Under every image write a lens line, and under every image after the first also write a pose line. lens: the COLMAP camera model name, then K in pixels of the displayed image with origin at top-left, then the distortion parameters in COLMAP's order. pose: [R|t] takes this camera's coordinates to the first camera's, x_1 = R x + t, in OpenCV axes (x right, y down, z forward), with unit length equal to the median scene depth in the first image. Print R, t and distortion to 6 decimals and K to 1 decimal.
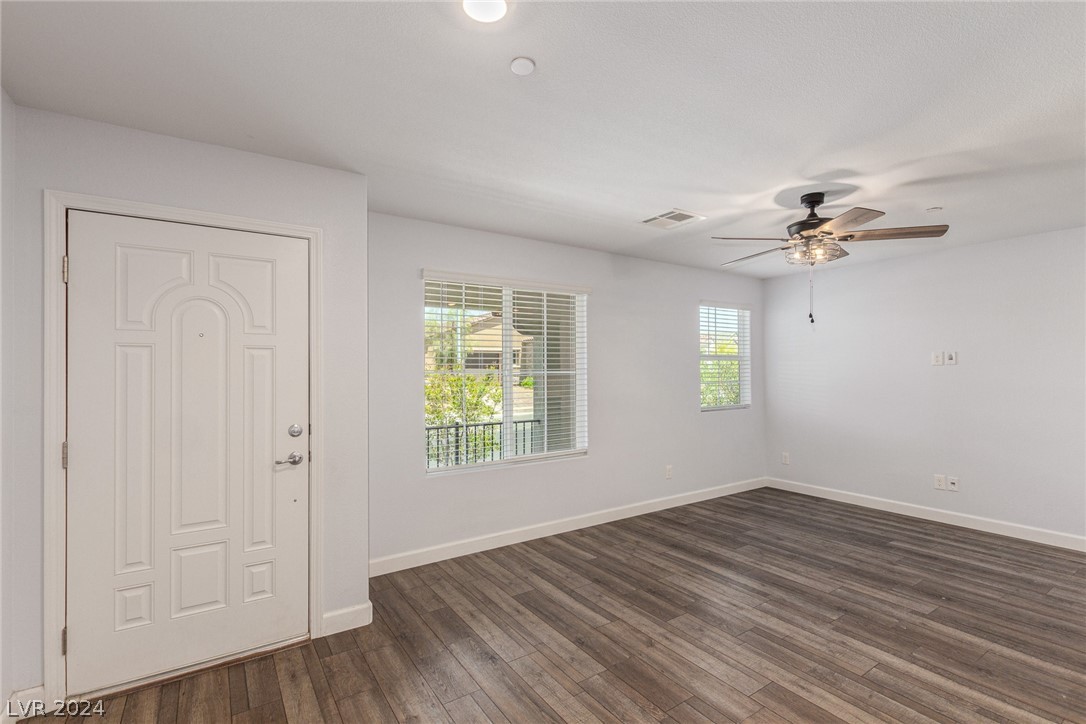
lens RADIAL K [[495.3, 0, 543.3], [0, 495.3, 364.4], [0, 0, 1]] dist [0.006410, -0.000806]
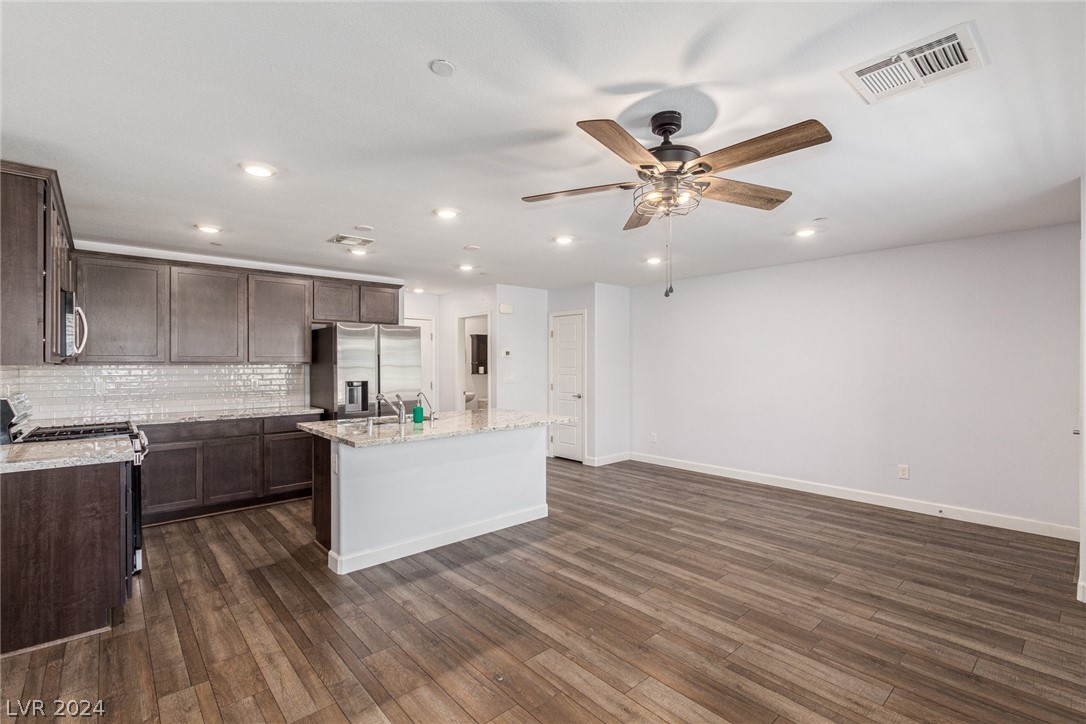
lens RADIAL K [[493.5, 0, 545.1], [0, 493.5, 363.4], [0, 0, 1]] dist [0.005299, -0.001370]
pose [[-0.990728, 0.005746, -0.135740, 0.808517], [0.006932, 0.999942, -0.008266, 0.016388], [0.135685, -0.009130, -0.990710, 1.670074]]
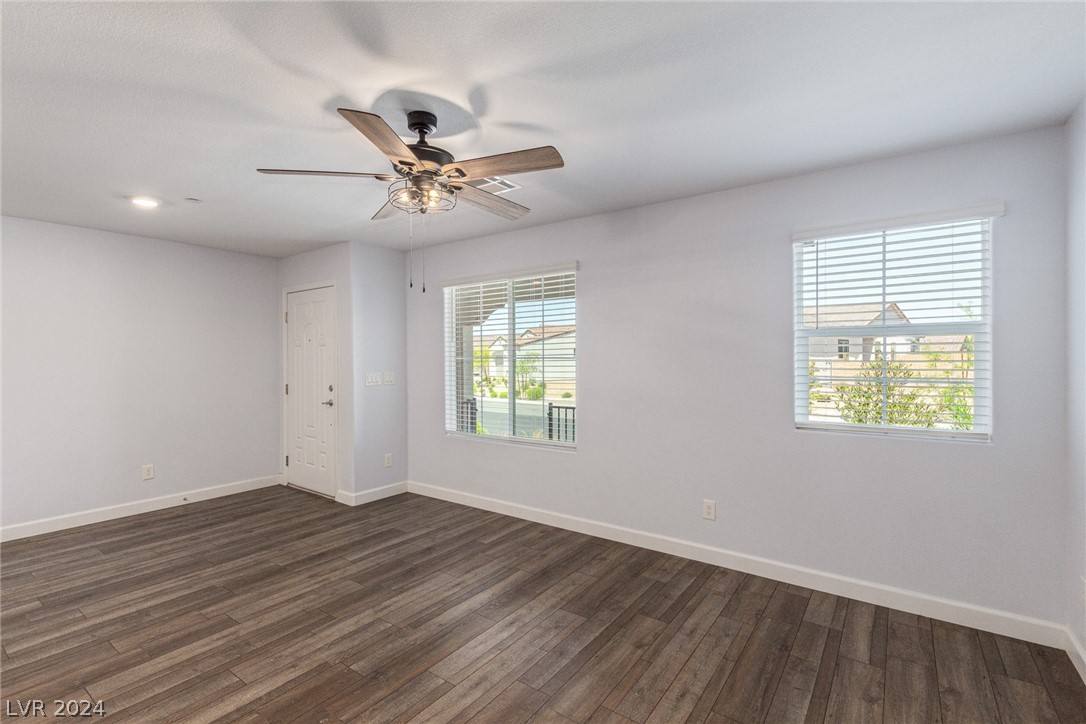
lens RADIAL K [[495.3, 0, 543.3], [0, 495.3, 364.4], [0, 0, 1]] dist [0.006410, -0.000806]
pose [[0.349637, 0.018621, -0.936700, 1.280650], [0.011633, 0.999639, 0.024214, 0.005377], [0.936813, -0.019363, 0.349294, 0.906839]]
